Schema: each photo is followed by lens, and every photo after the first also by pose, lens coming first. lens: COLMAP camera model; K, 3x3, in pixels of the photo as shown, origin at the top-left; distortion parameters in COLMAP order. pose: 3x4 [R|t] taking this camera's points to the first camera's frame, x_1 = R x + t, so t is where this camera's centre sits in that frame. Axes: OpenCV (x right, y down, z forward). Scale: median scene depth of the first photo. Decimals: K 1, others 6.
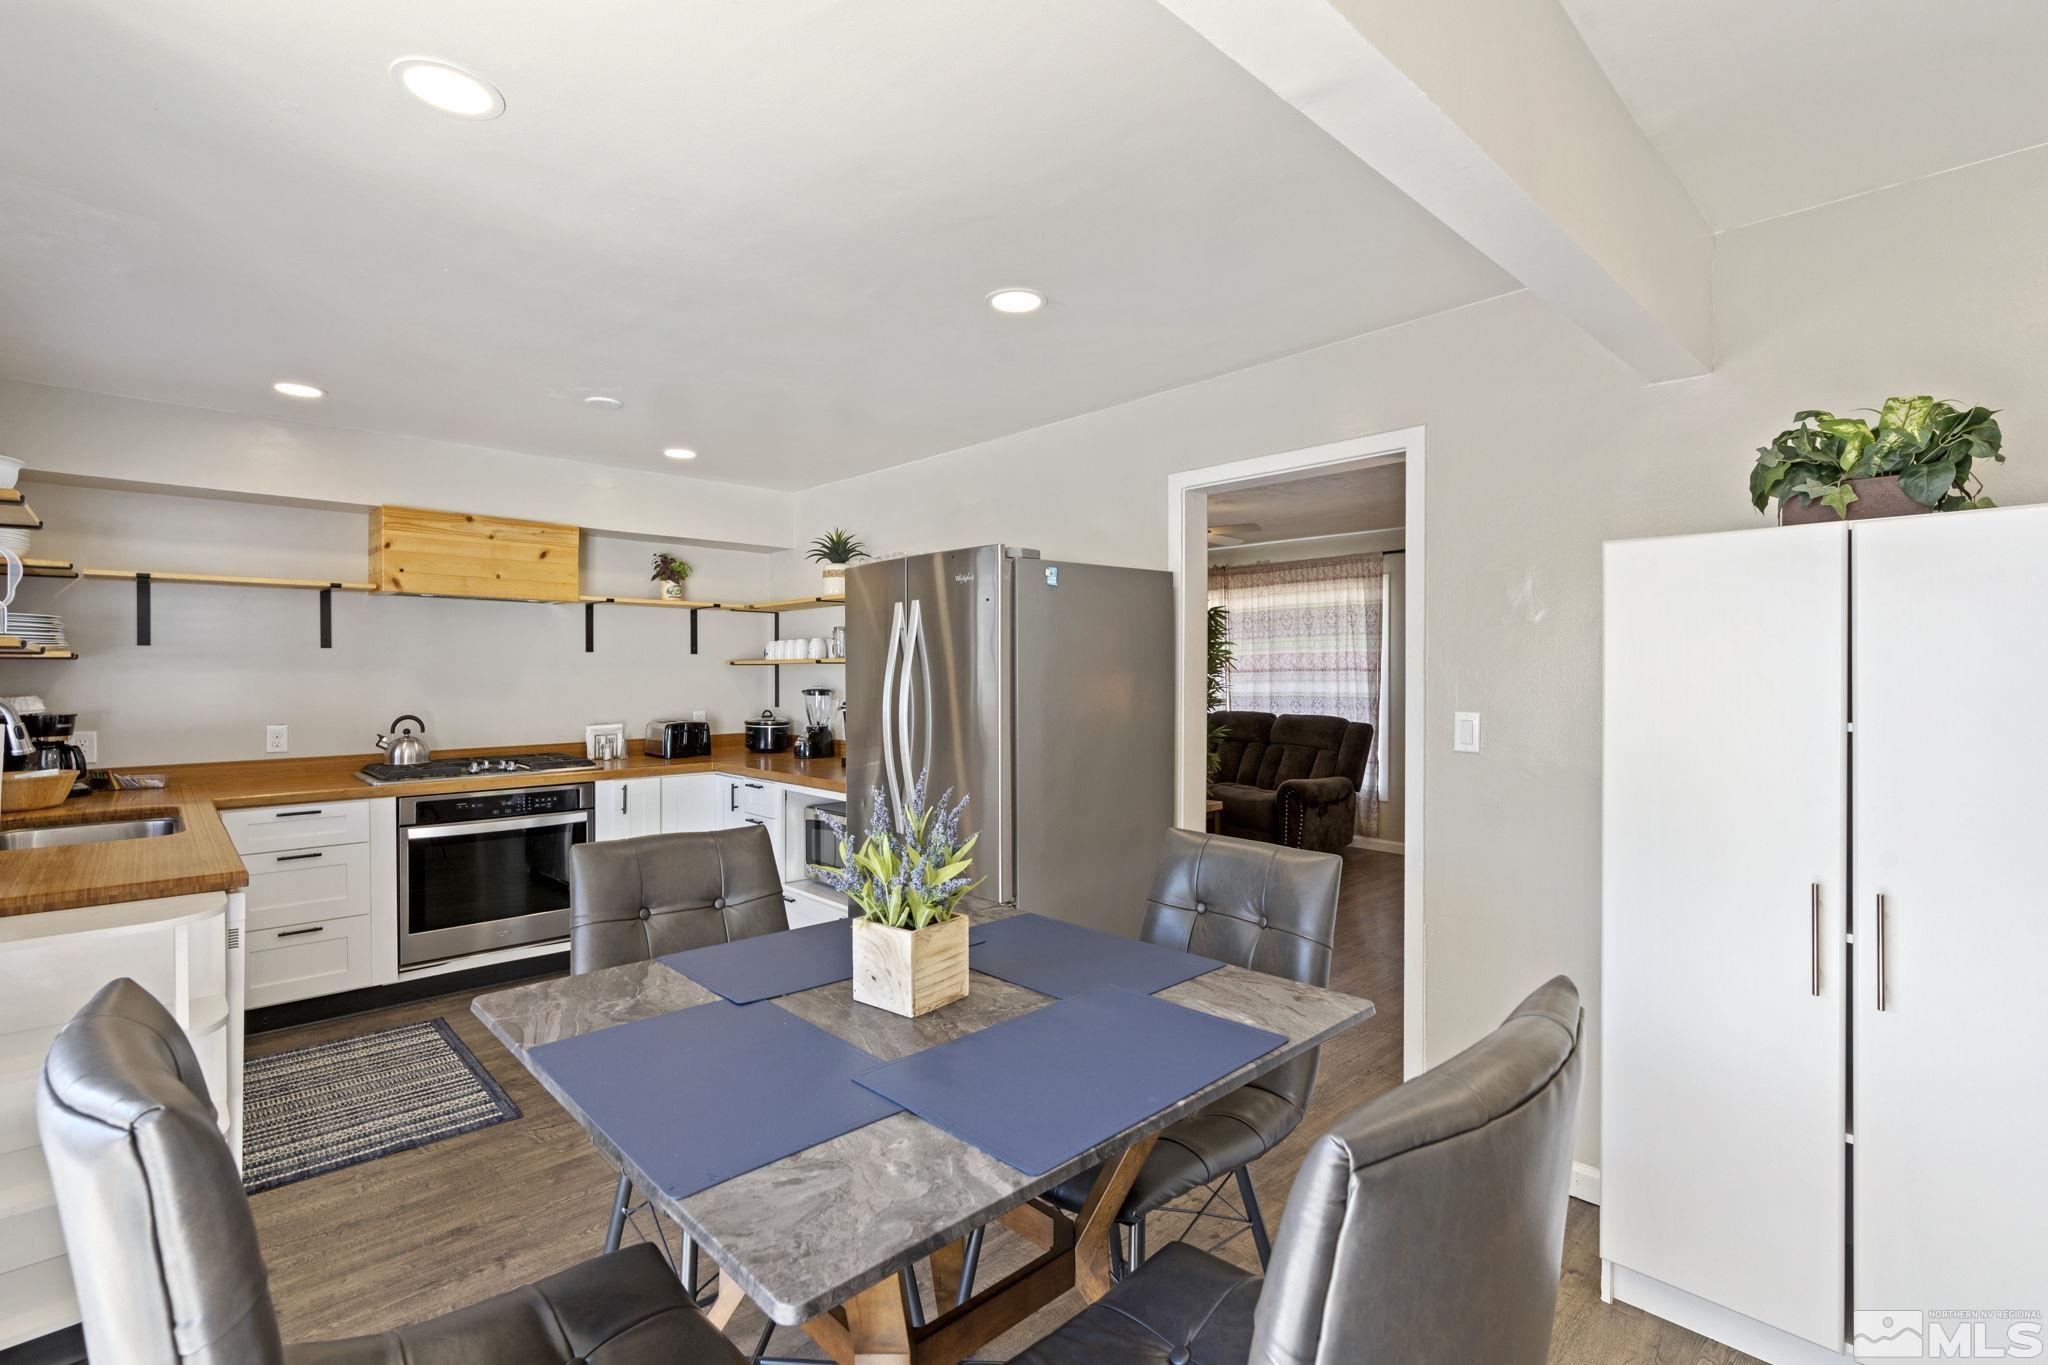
lens RADIAL K [[935.1, 0, 1026.7], [0, 935.1, 669.8], [0, 0, 1]] dist [-0.012516, 0.005190]
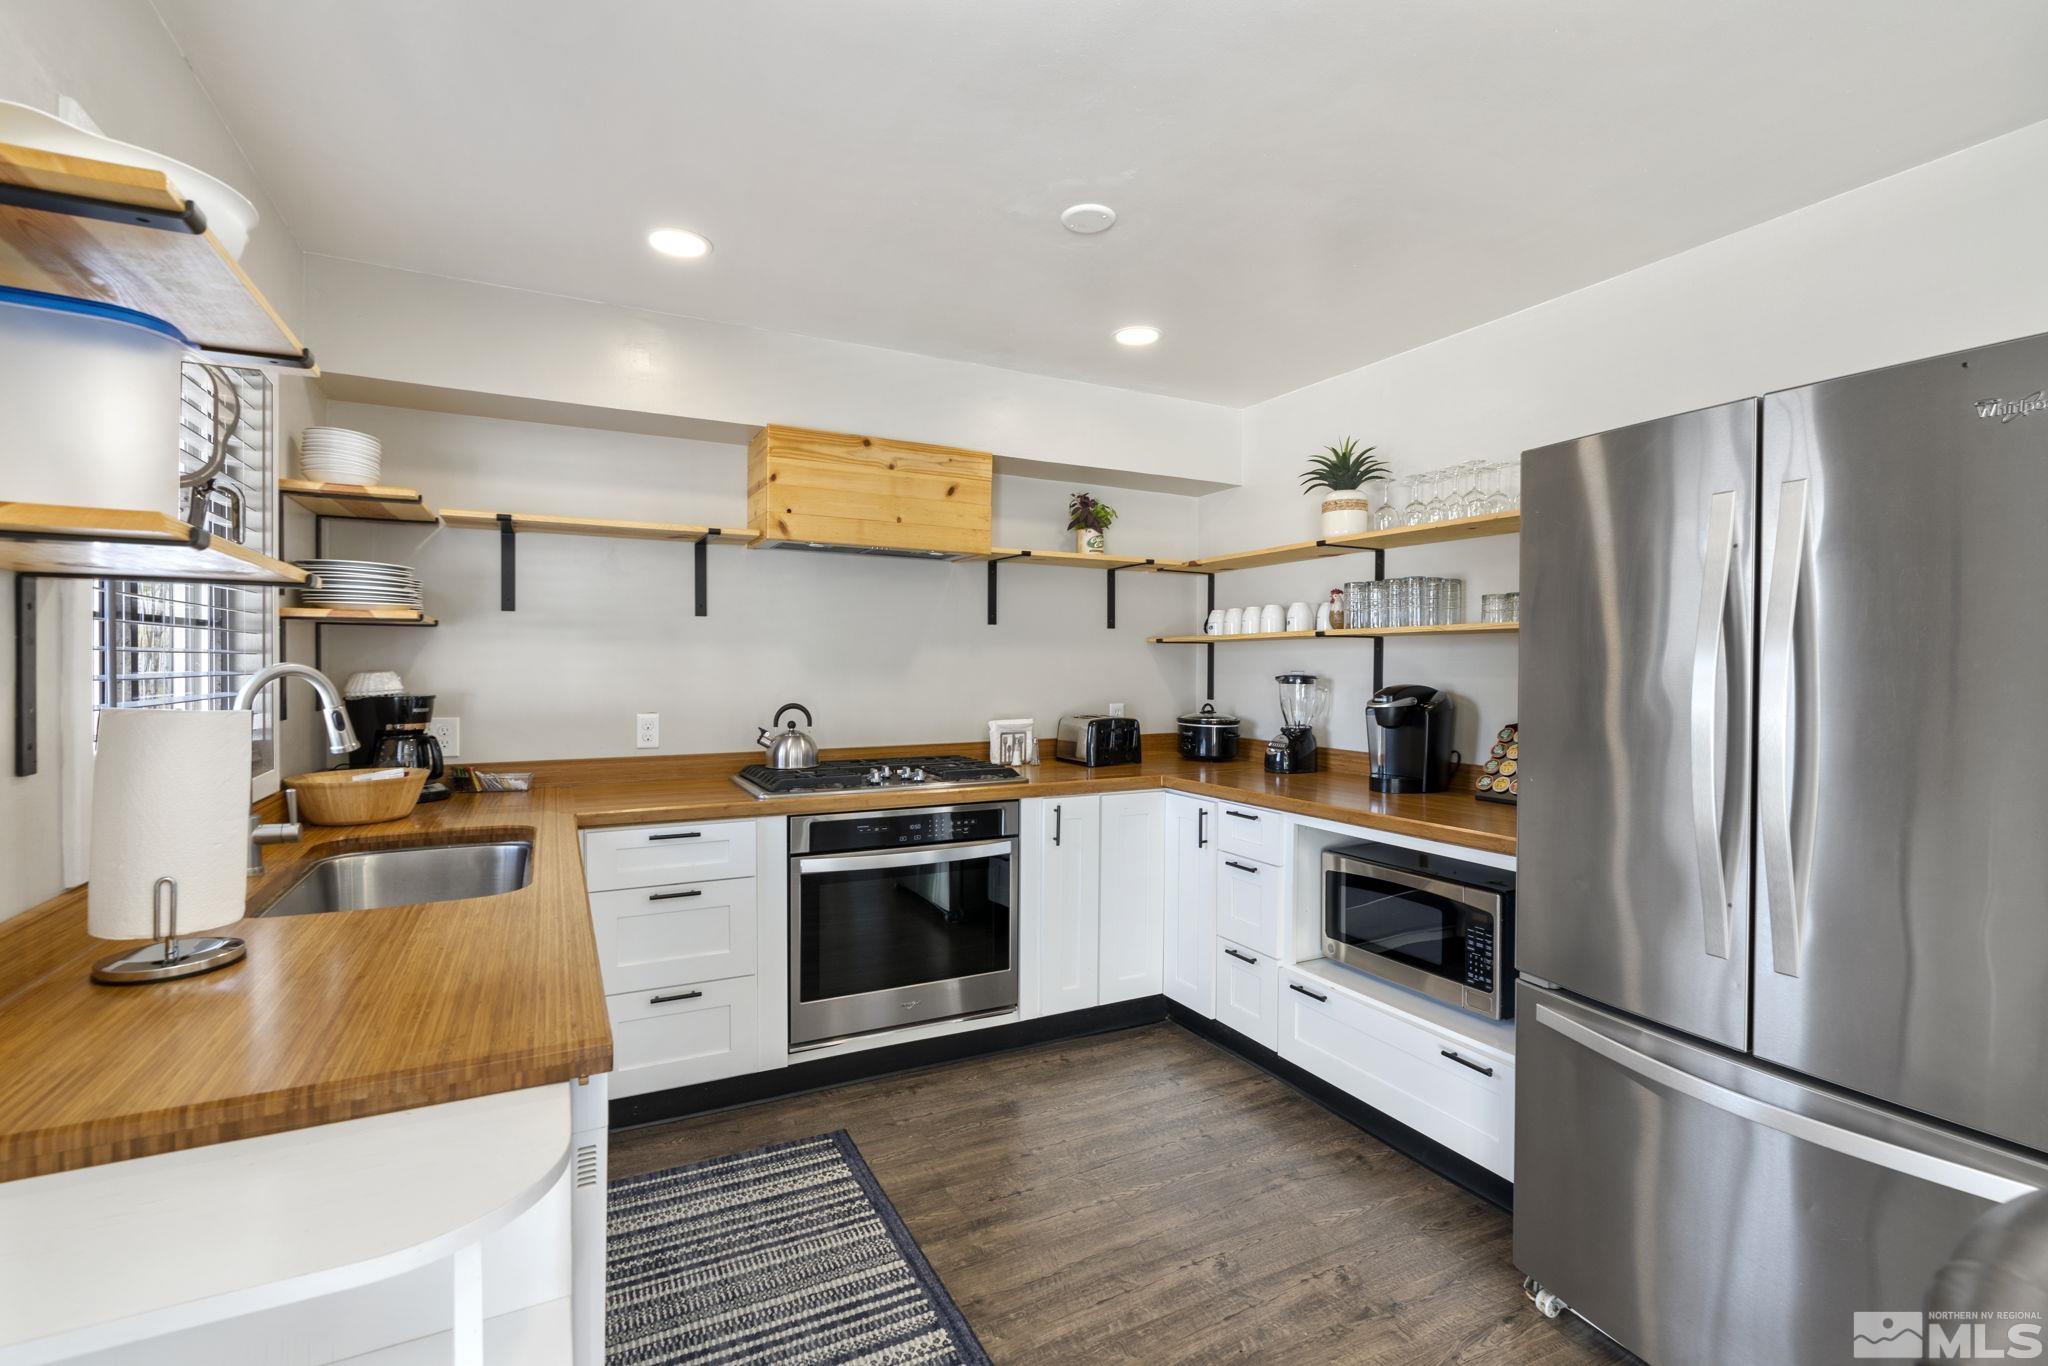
lens RADIAL K [[935.1, 0, 1026.7], [0, 935.1, 670.3], [0, 0, 1]] dist [-0.012516, 0.005190]
pose [[0.958819, 0.006272, -0.283949, -0.268204], [-0.004324, 0.999963, 0.007485, 0.015289], [0.283985, -0.005949, 0.958810, 0.325051]]
